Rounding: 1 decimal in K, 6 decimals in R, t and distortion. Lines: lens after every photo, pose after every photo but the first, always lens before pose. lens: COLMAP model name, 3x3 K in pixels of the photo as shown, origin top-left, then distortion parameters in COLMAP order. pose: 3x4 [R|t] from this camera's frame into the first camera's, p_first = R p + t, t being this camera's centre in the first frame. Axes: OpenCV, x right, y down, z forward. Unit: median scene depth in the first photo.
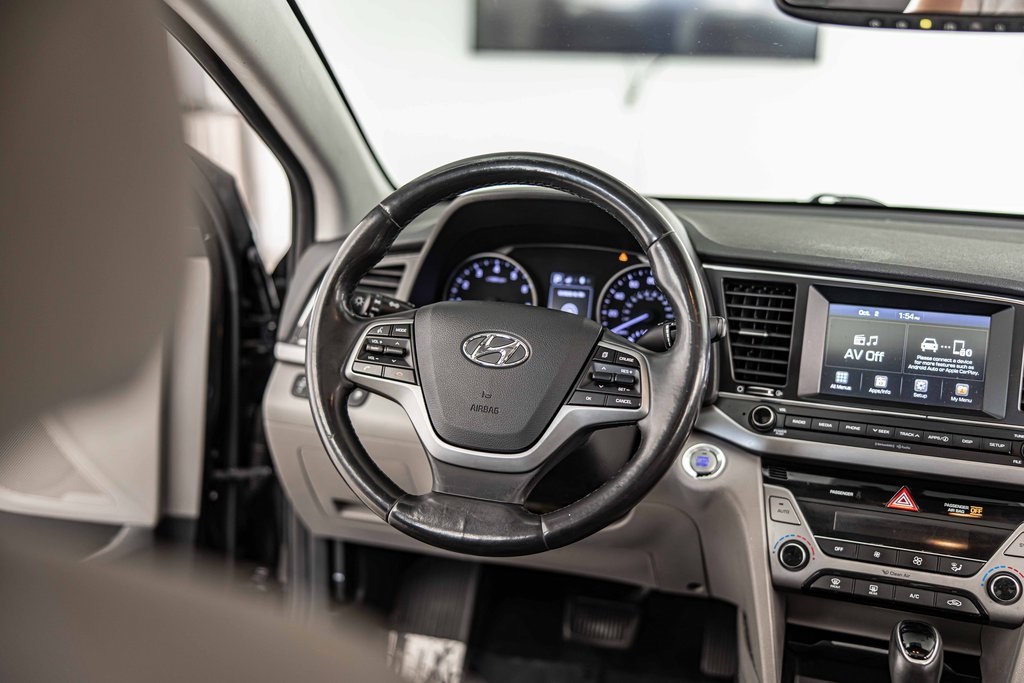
lens RADIAL K [[1154.8, 0, 520.5], [0, 1154.8, 328.0], [0, 0, 1]] dist [-0.015461, 0.000000]
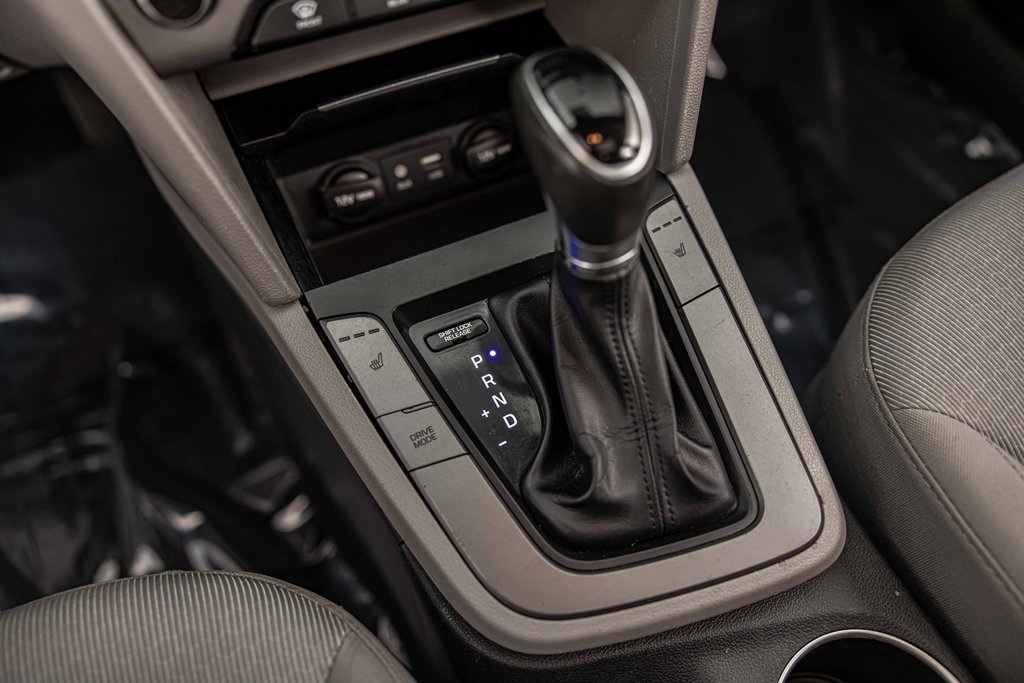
lens RADIAL K [[783.3, 0, 514.7], [0, 783.3, 329.8], [0, 0, 1]] dist [-0.012824, 0.011137]
pose [[0.729255, -0.594195, 0.339291, 0.161523], [0.167136, 0.635533, 0.753766, 0.093166], [-0.663515, -0.492980, 0.562778, 0.712149]]
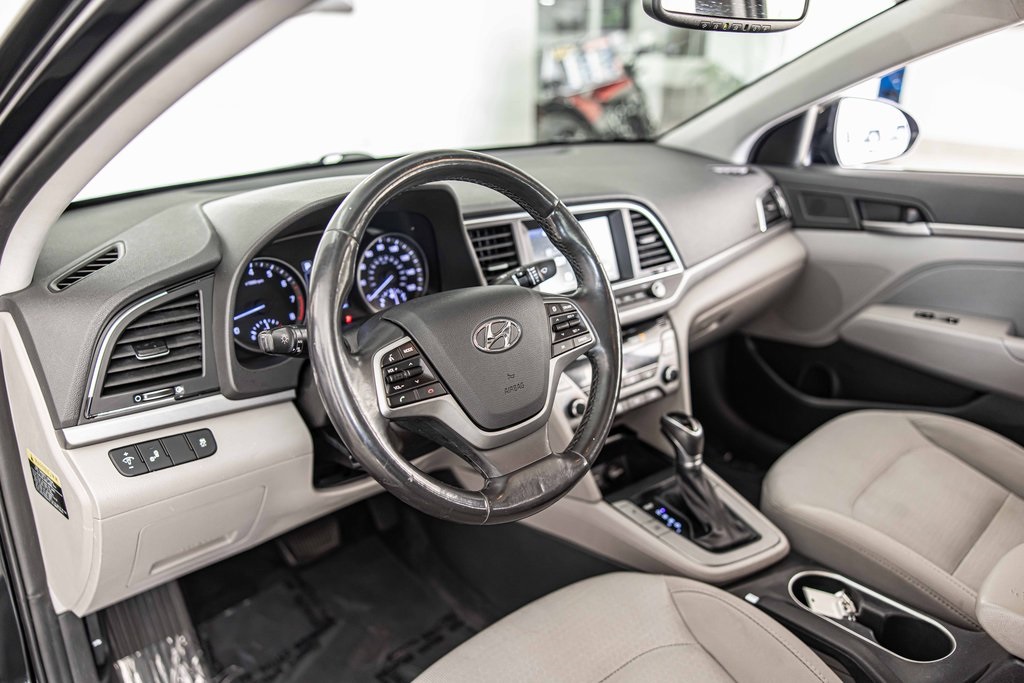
lens RADIAL K [[783.3, 0, 505.5], [0, 783.3, 332.7], [0, 0, 1]] dist [-0.012824, 0.011137]
pose [[0.529882, -0.313381, 0.788047, -0.532919], [0.196899, 0.949291, 0.245108, -0.144834], [-0.824898, 0.025288, 0.564716, 0.501956]]
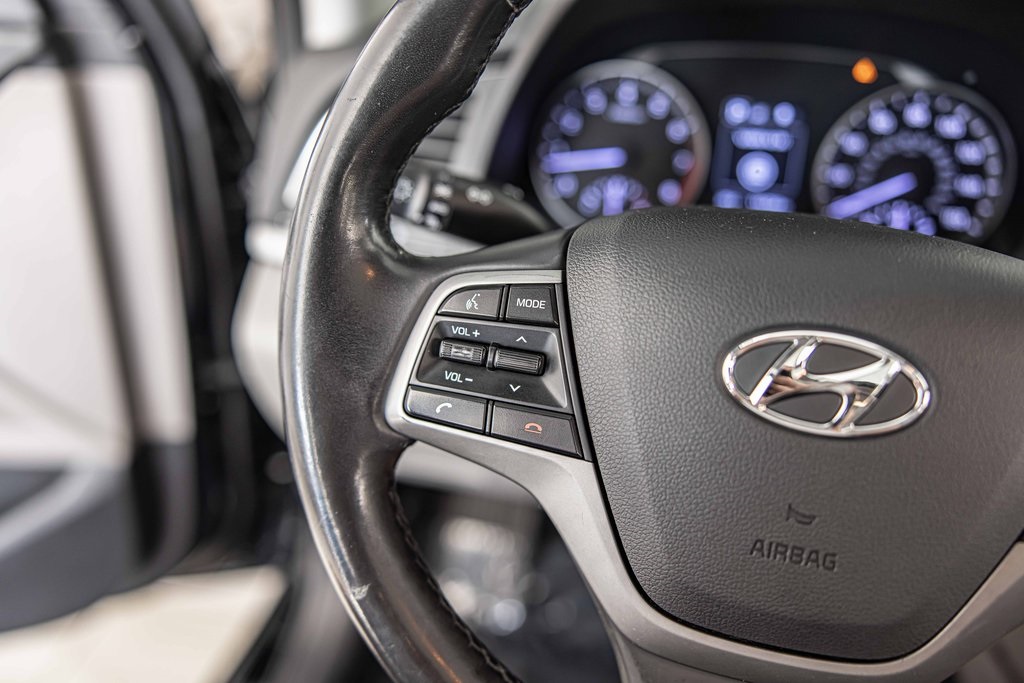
lens RADIAL K [[819.8, 0, 498.2], [0, 819.8, 329.9], [0, 0, 1]] dist [-0.023919, 0.002873]
pose [[0.999772, -0.019254, 0.009201, -0.105358], [0.016117, 0.963905, 0.265759, -0.054602], [-0.013986, -0.265550, 0.963996, 0.671587]]
